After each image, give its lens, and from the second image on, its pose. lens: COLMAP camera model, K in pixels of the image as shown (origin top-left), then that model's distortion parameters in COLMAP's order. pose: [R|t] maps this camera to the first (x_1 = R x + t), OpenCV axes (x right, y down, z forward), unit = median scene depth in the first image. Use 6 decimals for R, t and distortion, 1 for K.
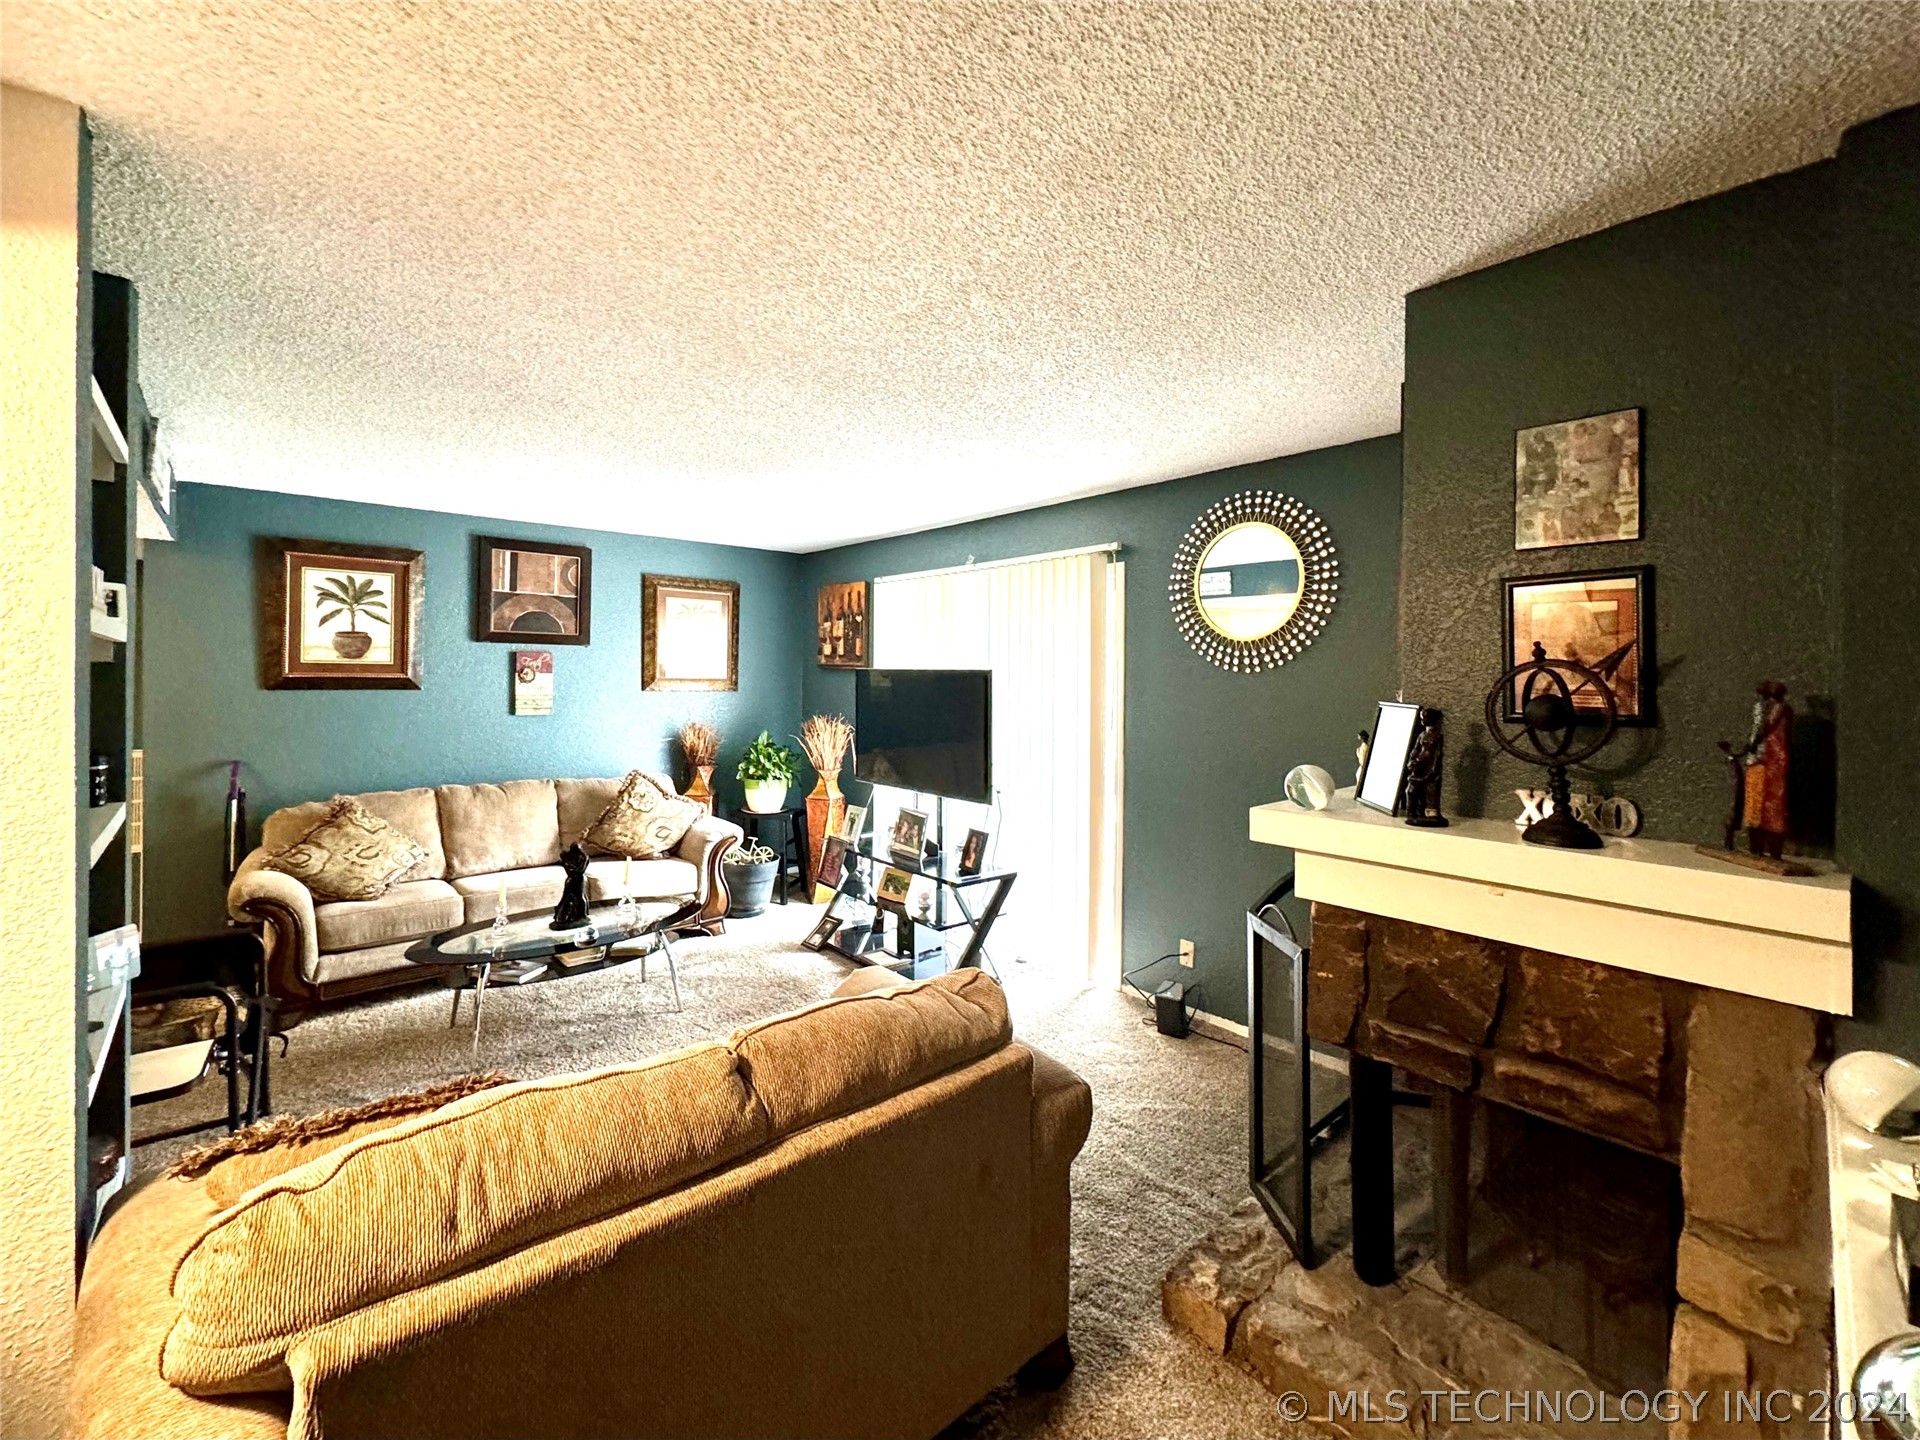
lens RADIAL K [[797.0, 0, 955.1], [0, 797.0, 711.0], [0, 0, 1]] dist [0.002382, 0.000005]
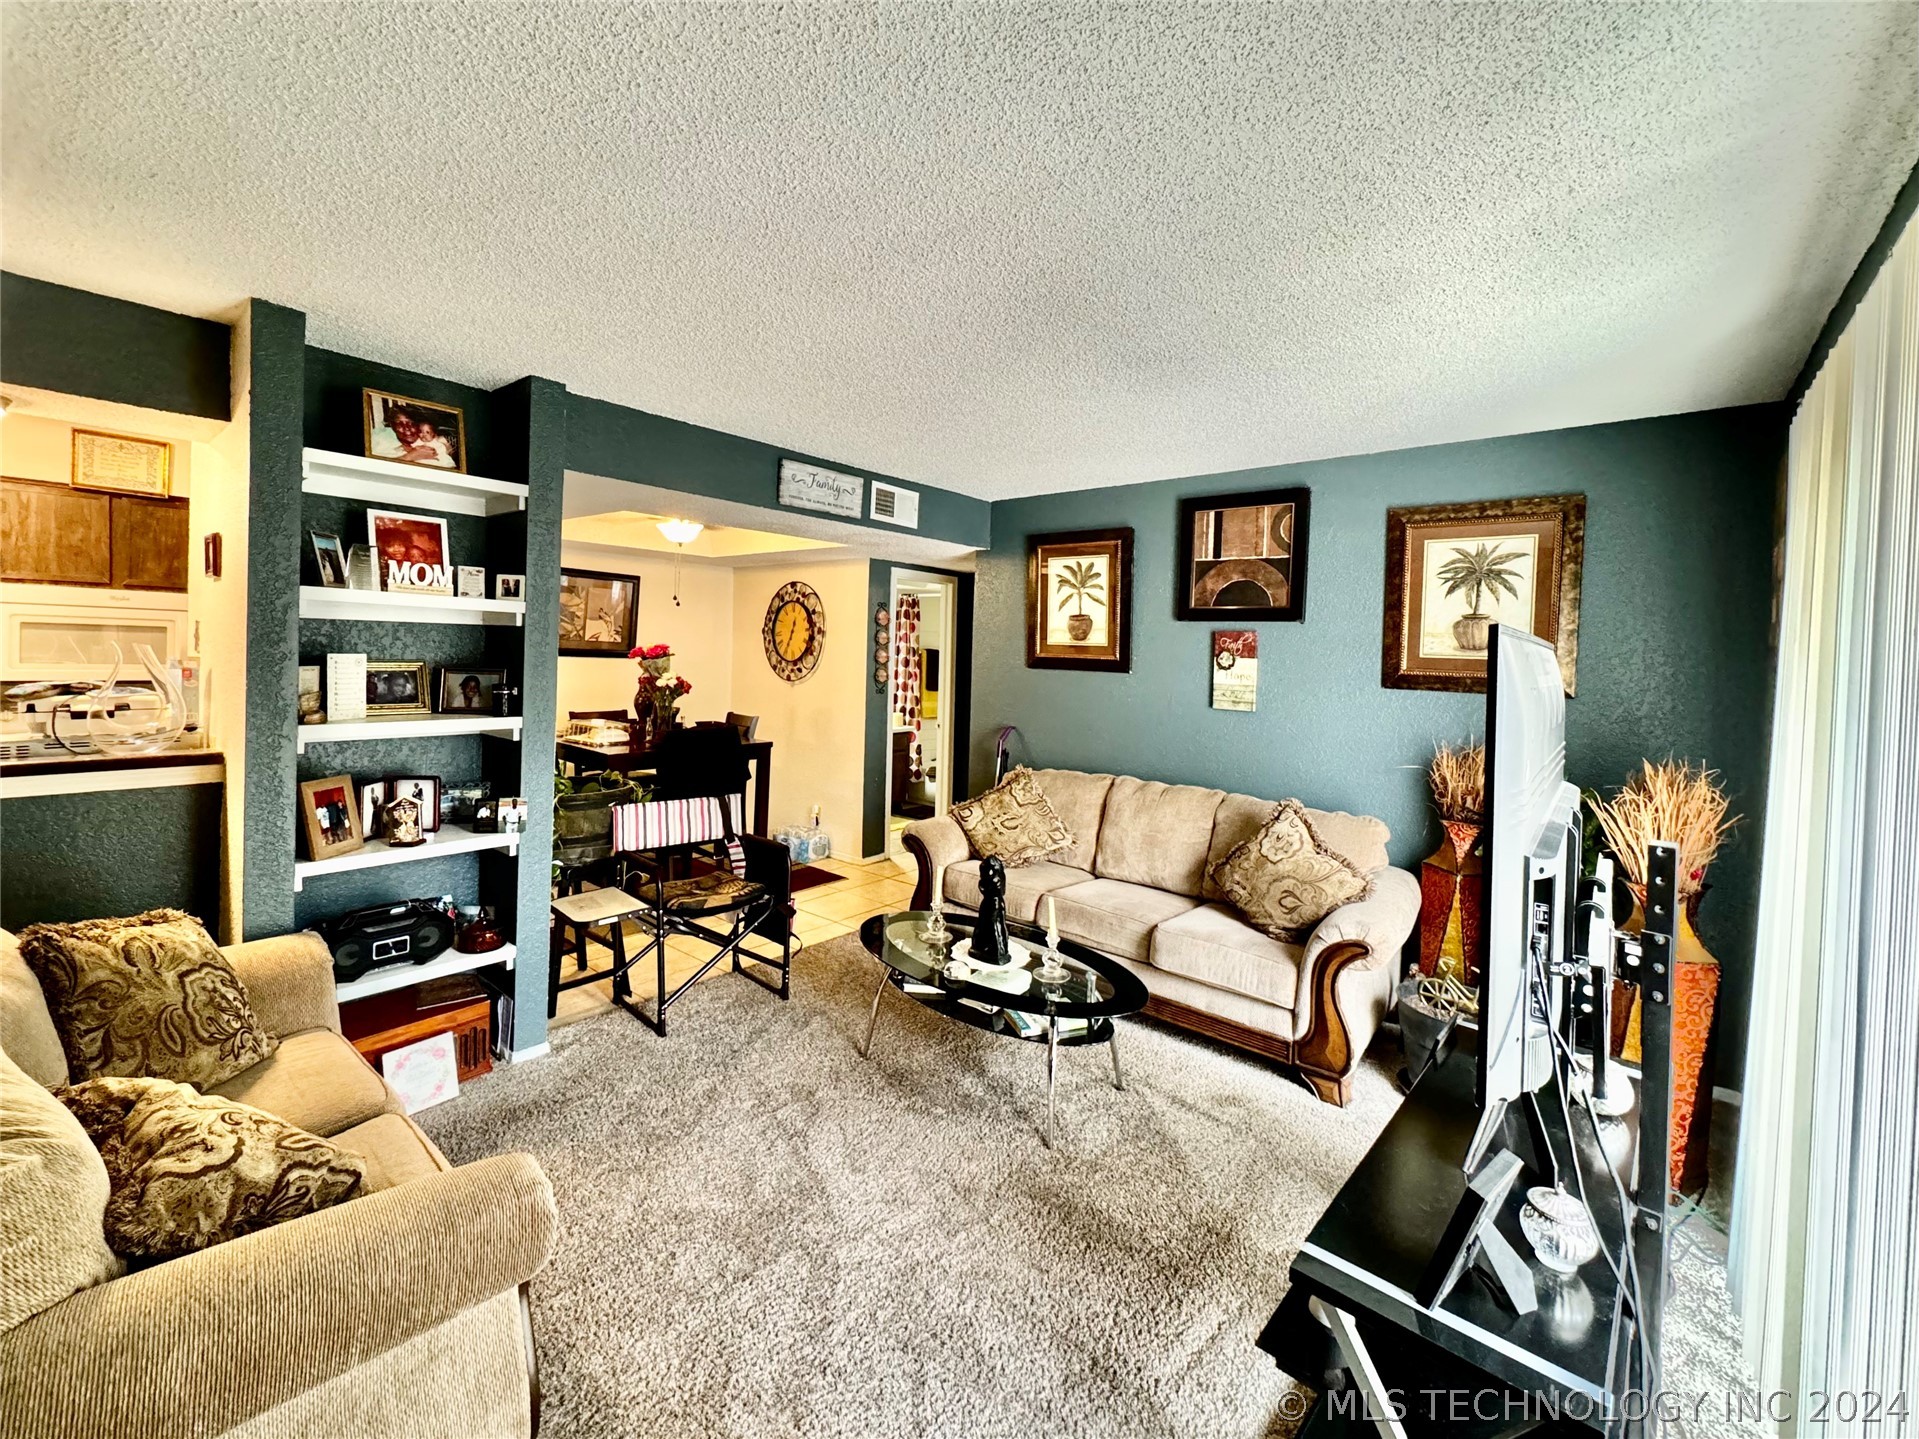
lens RADIAL K [[796.6, 0, 932.9], [0, 796.6, 683.9], [0, 0, 1]] dist [0.002382, 0.000005]
pose [[0.154807, 0.037470, -0.987234, 0.228485], [-0.075368, 0.996816, 0.026015, -0.020046], [0.985066, 0.070378, 0.157138, 0.599863]]
